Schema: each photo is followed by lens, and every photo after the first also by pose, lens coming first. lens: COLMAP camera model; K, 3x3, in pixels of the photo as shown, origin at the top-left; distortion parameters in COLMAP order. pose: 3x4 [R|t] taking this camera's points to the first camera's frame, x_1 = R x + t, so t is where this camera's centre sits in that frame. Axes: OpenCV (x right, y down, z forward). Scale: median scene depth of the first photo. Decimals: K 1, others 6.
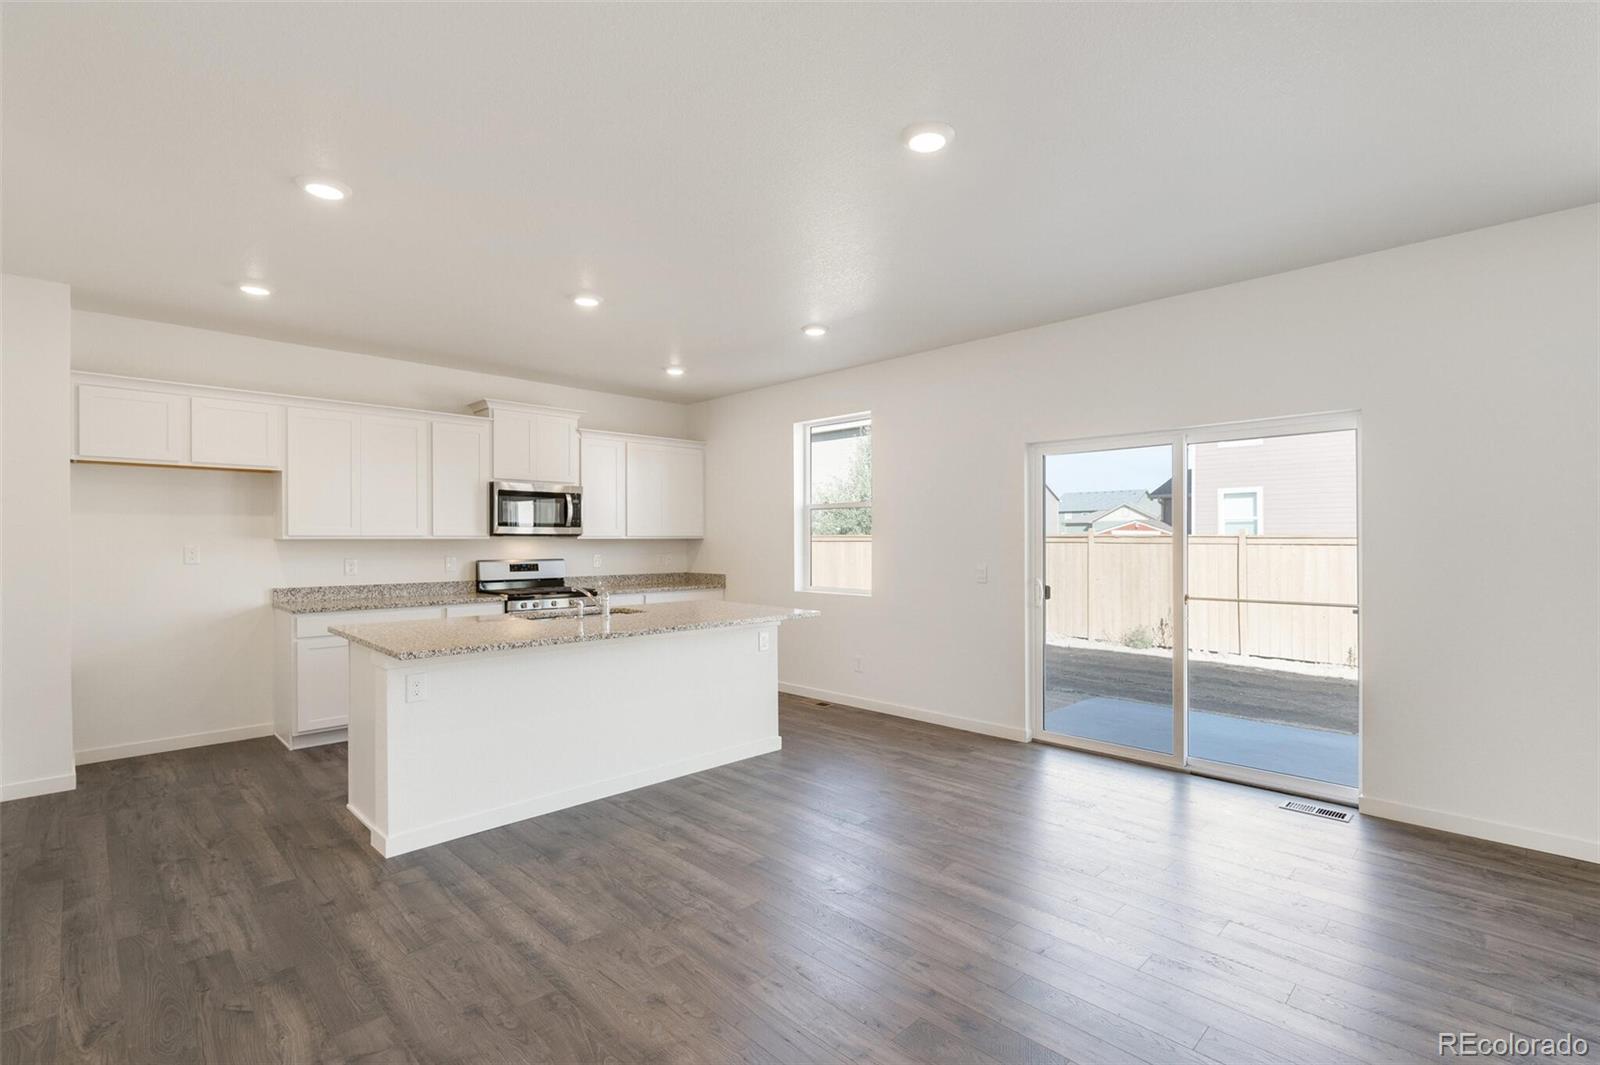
lens RADIAL K [[719.3, 0, 782.6], [0, 719.3, 541.3], [0, 0, 1]] dist [-0.003195, 0.001036]
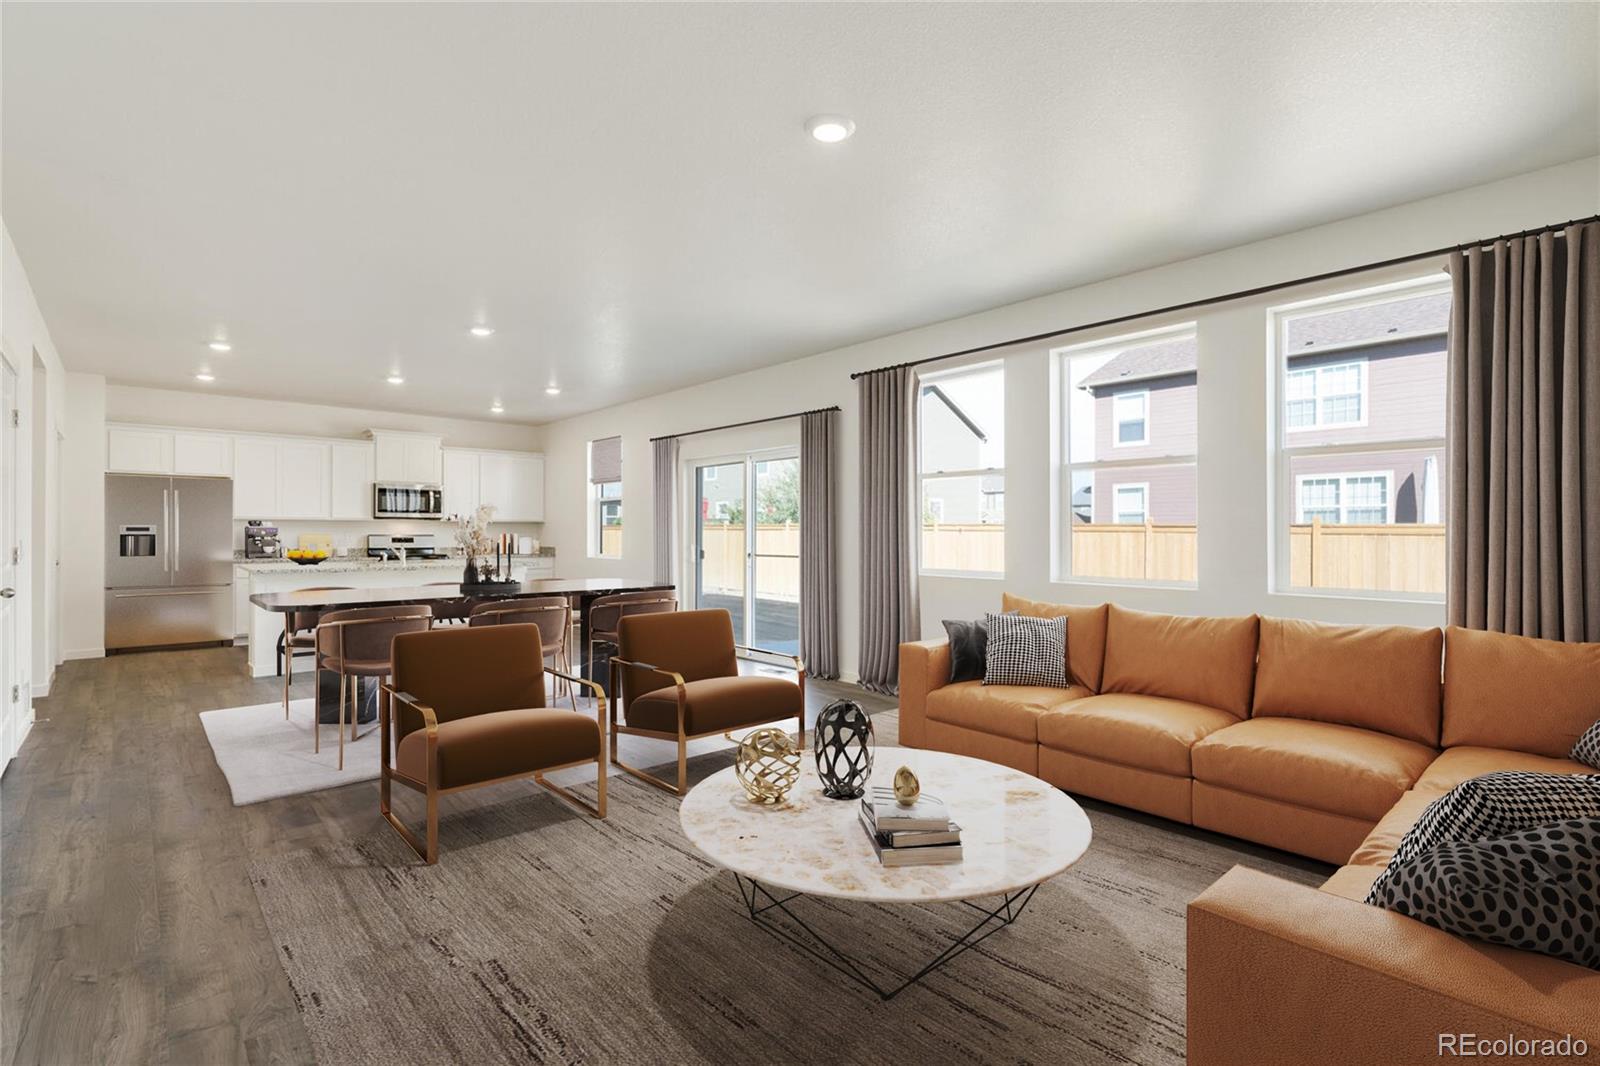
lens RADIAL K [[719.3, 0, 791.1], [0, 719.3, 524.9], [0, 0, 1]] dist [-0.003195, 0.001036]
pose [[0.999466, 0.002162, -0.032590, 0.595639], [-0.002387, 0.999974, -0.006858, 0.016283], [0.032574, 0.006932, 0.999445, -0.560079]]
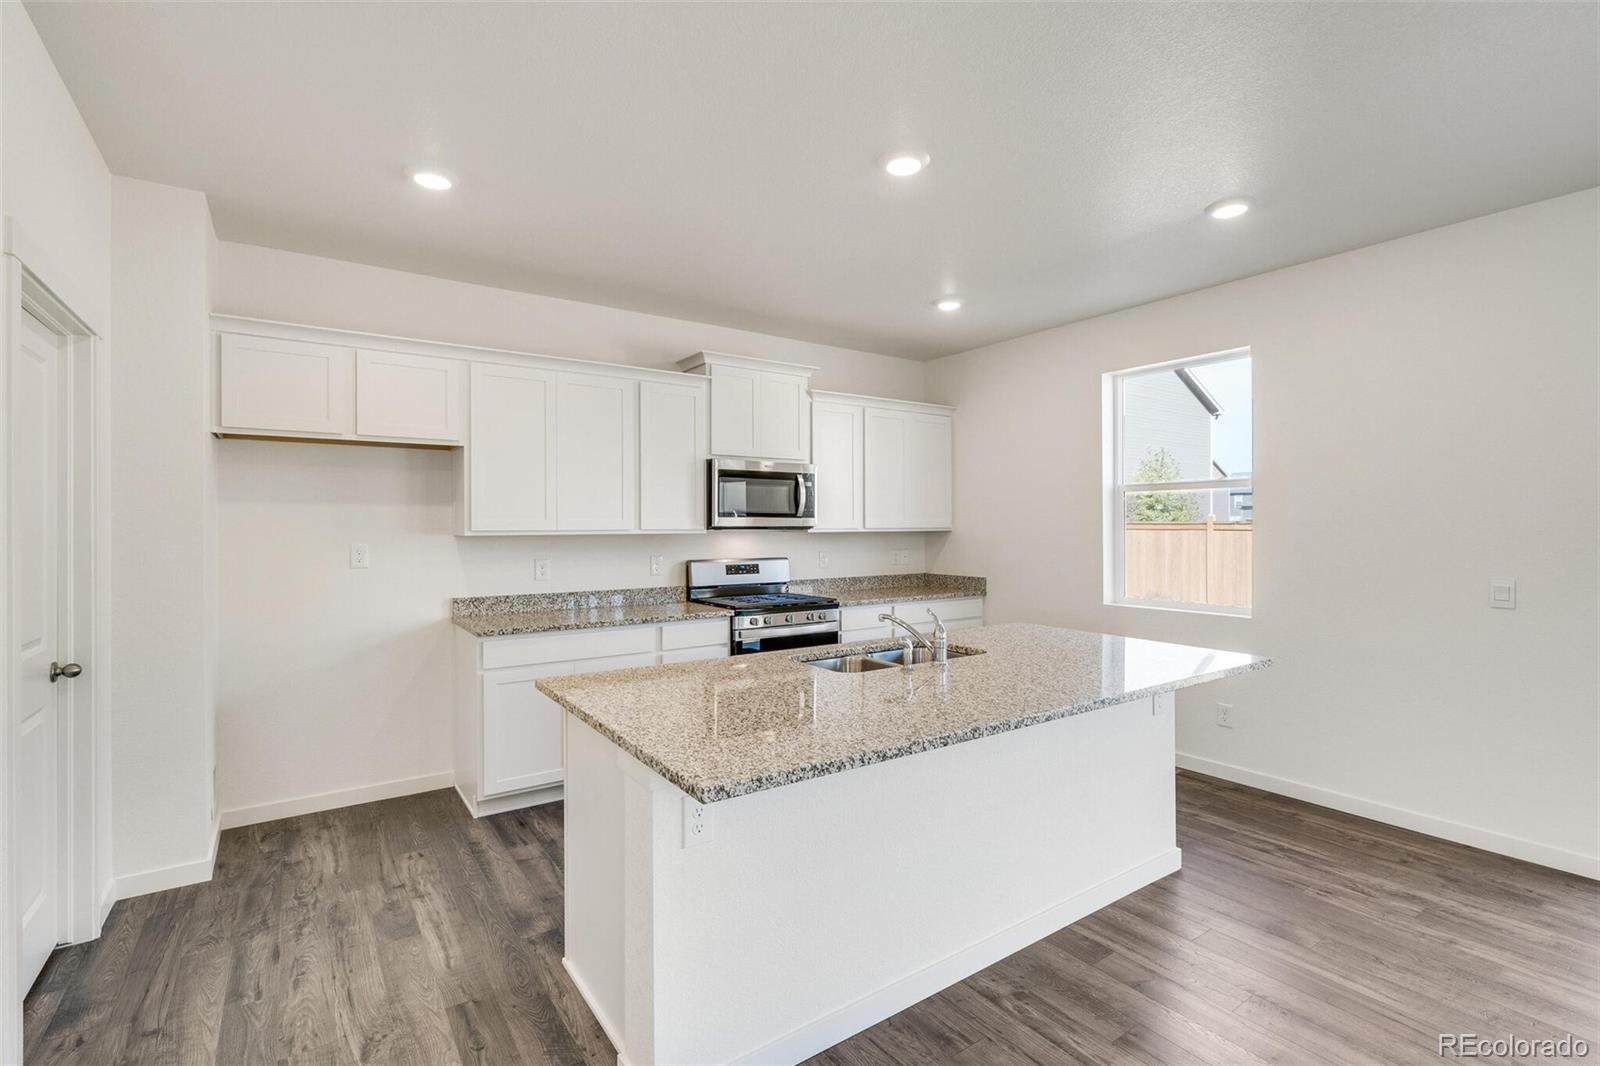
lens RADIAL K [[719.3, 0, 794.3], [0, 719.3, 525.4], [0, 0, 1]] dist [-0.003195, 0.001036]
pose [[0.986424, -0.000099, -0.164218, -0.211615], [-0.000042, 1.000000, -0.000856, -0.012552], [0.164218, 0.000851, 0.986424, 0.286181]]
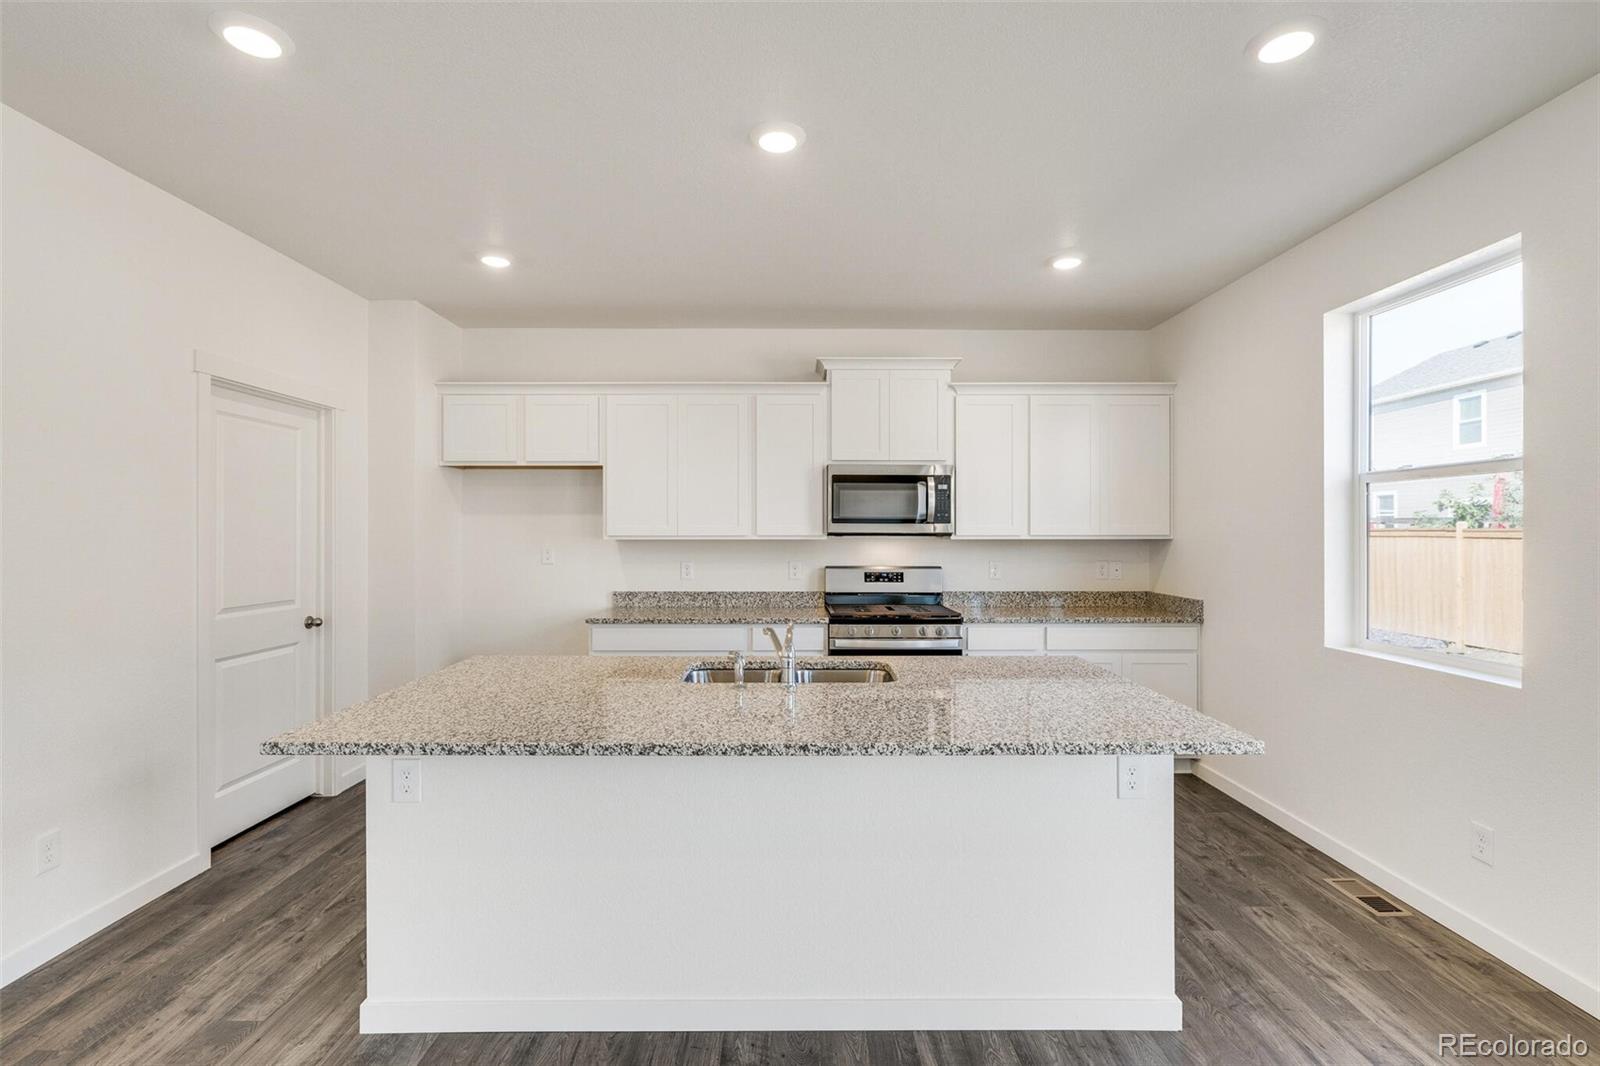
lens RADIAL K [[719.3, 0, 801.1], [0, 719.3, 534.1], [0, 0, 1]] dist [-0.003195, 0.001036]
pose [[0.727334, 0.003117, -0.686277, 0.115275], [-0.002296, 0.999995, 0.002109, -0.012121], [0.686280, 0.000042, 0.727337, 0.471846]]
